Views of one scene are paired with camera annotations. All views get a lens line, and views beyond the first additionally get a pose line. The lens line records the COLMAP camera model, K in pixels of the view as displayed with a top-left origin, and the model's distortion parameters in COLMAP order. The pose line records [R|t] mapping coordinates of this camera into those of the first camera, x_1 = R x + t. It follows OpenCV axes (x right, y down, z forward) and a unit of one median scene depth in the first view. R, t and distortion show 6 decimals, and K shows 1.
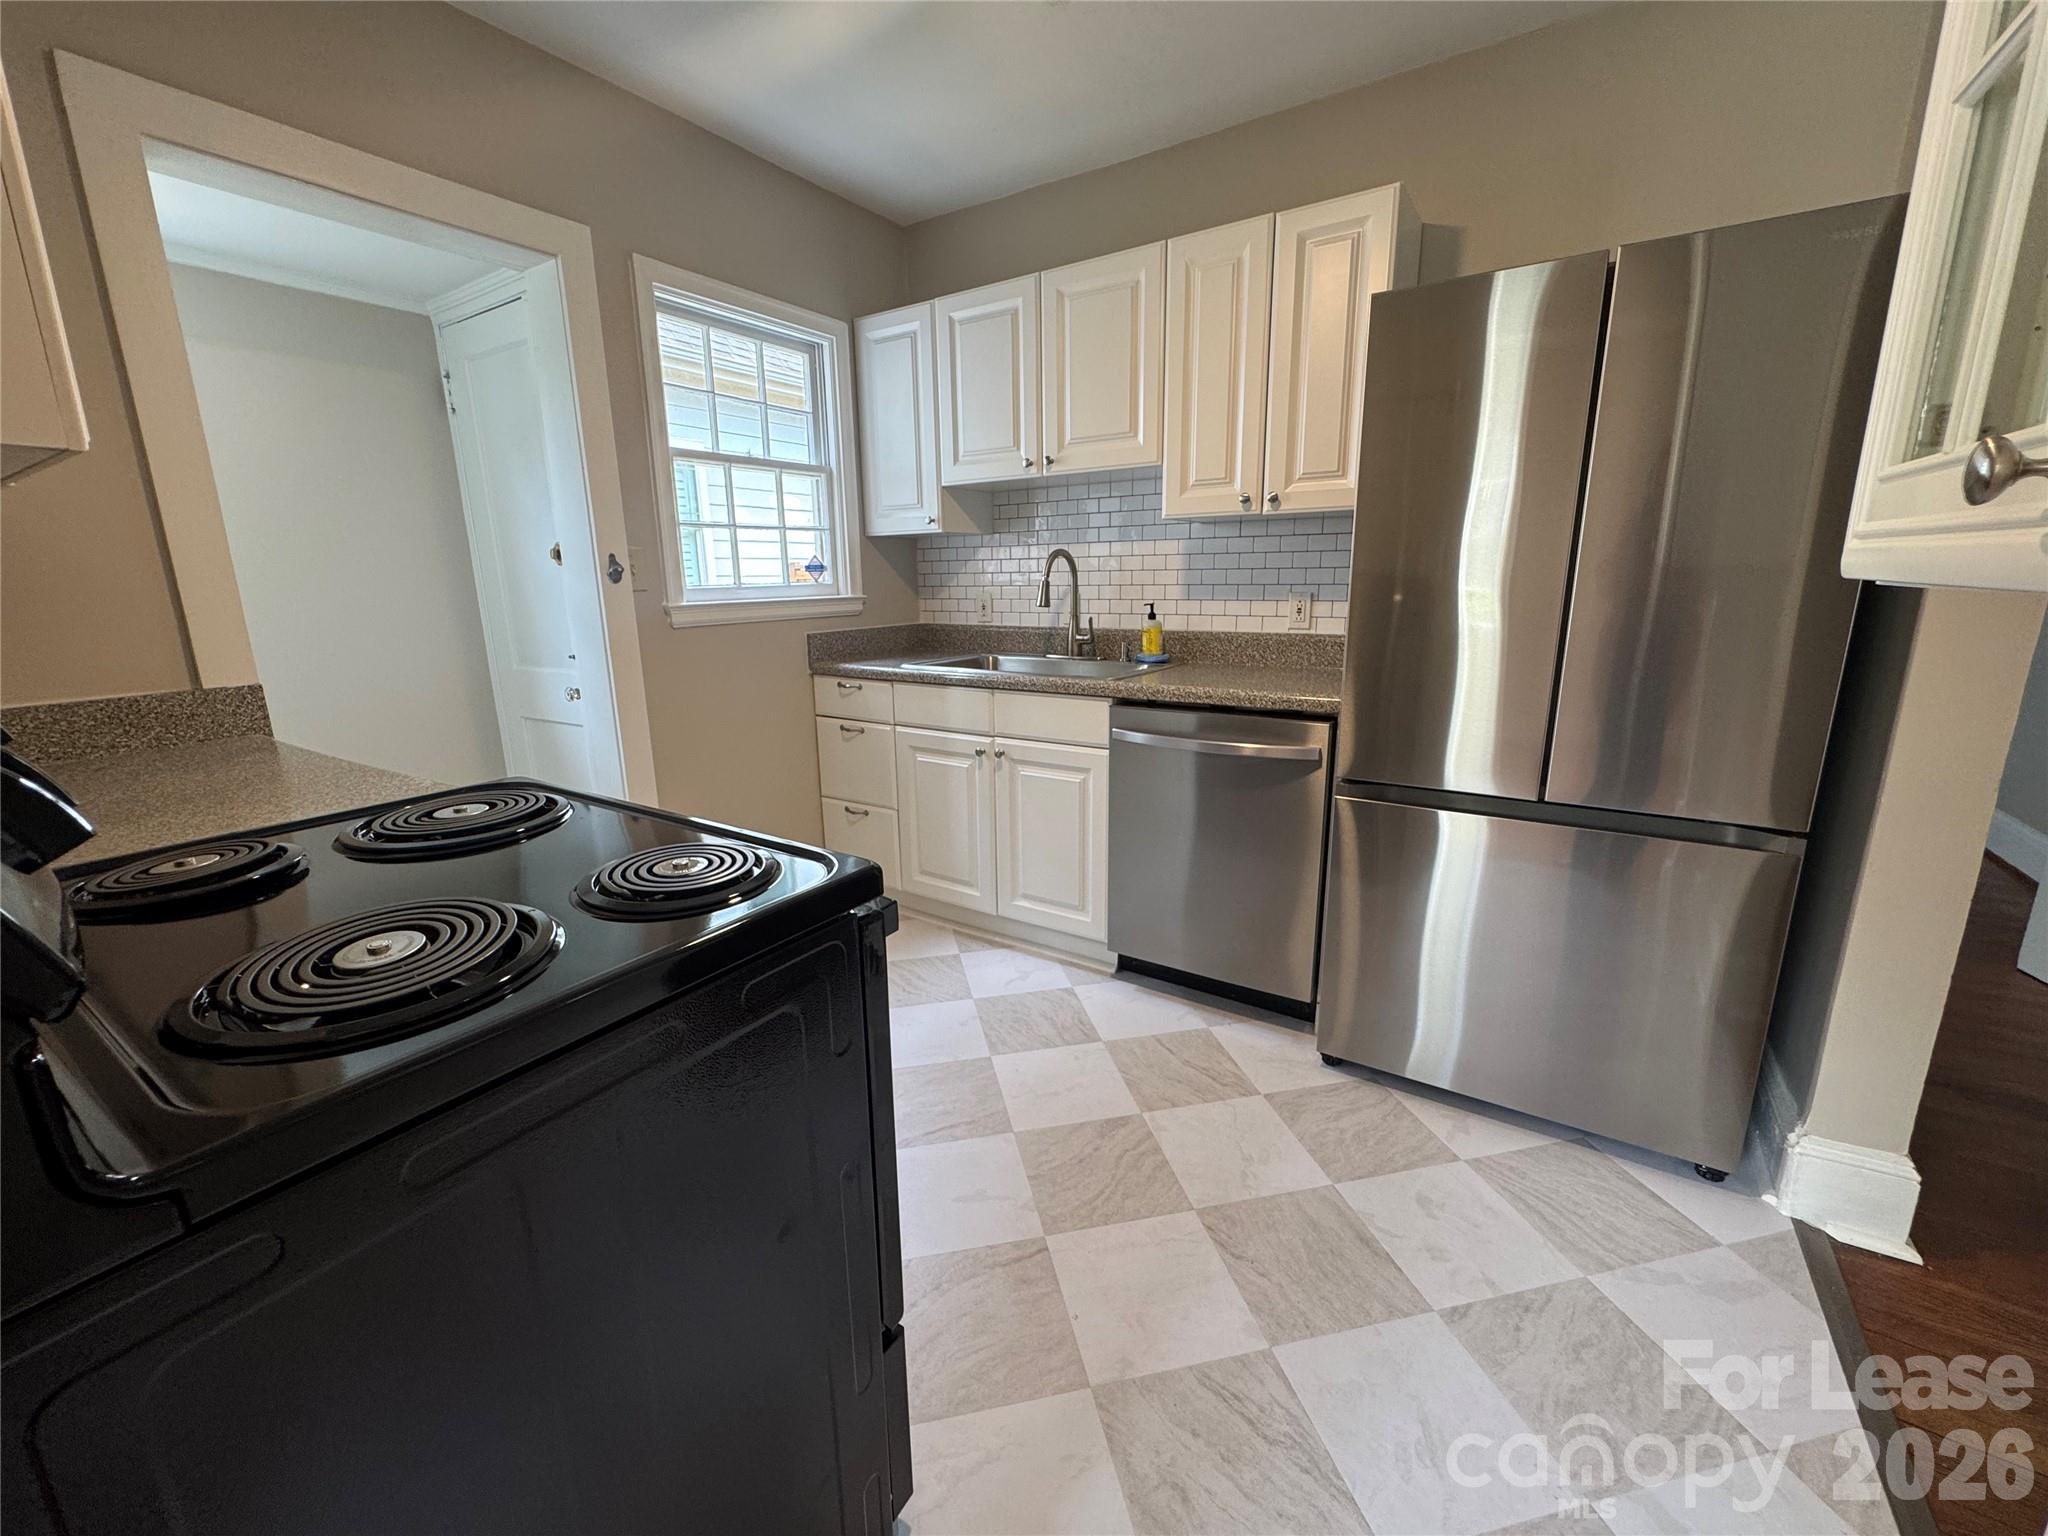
lens RADIAL K [[824.1, 0, 1019.2], [0, 824.1, 766.8], [0, 0, 1]] dist [-0.001231, -0.000181]
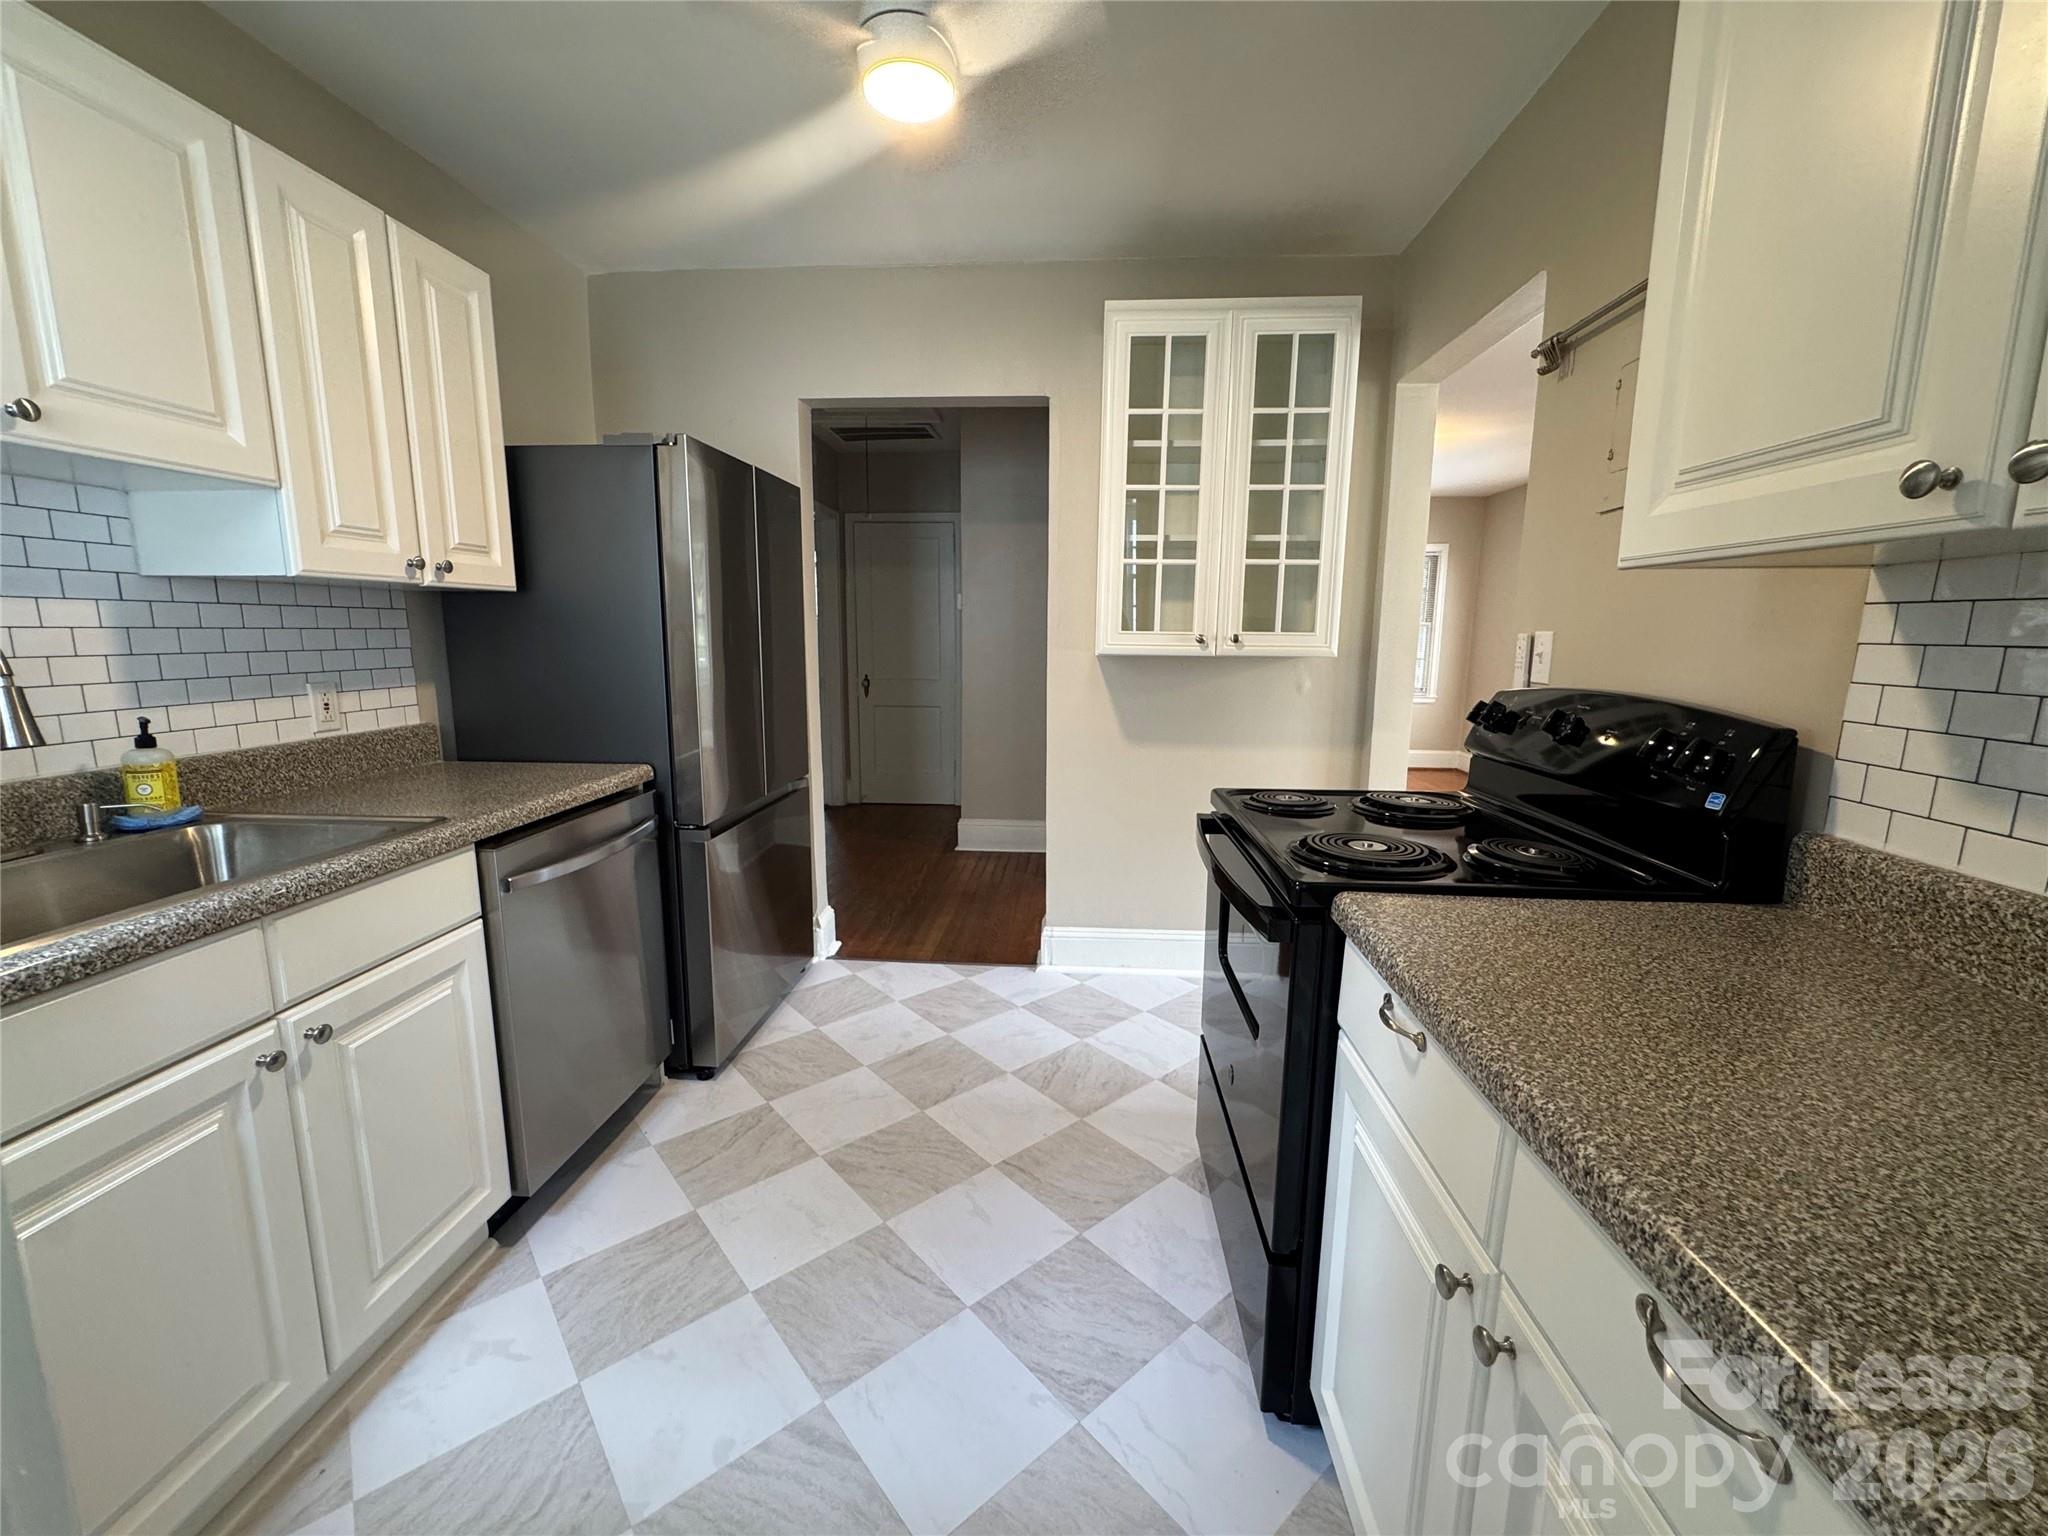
lens RADIAL K [[824.1, 0, 1021.8], [0, 824.1, 760.7], [0, 0, 1]] dist [-0.001231, -0.000181]
pose [[-0.487385, -0.126776, 0.863935, -0.652346], [0.196922, 0.947957, 0.250198, -0.218525], [-0.850693, 0.292070, -0.437055, 0.856045]]
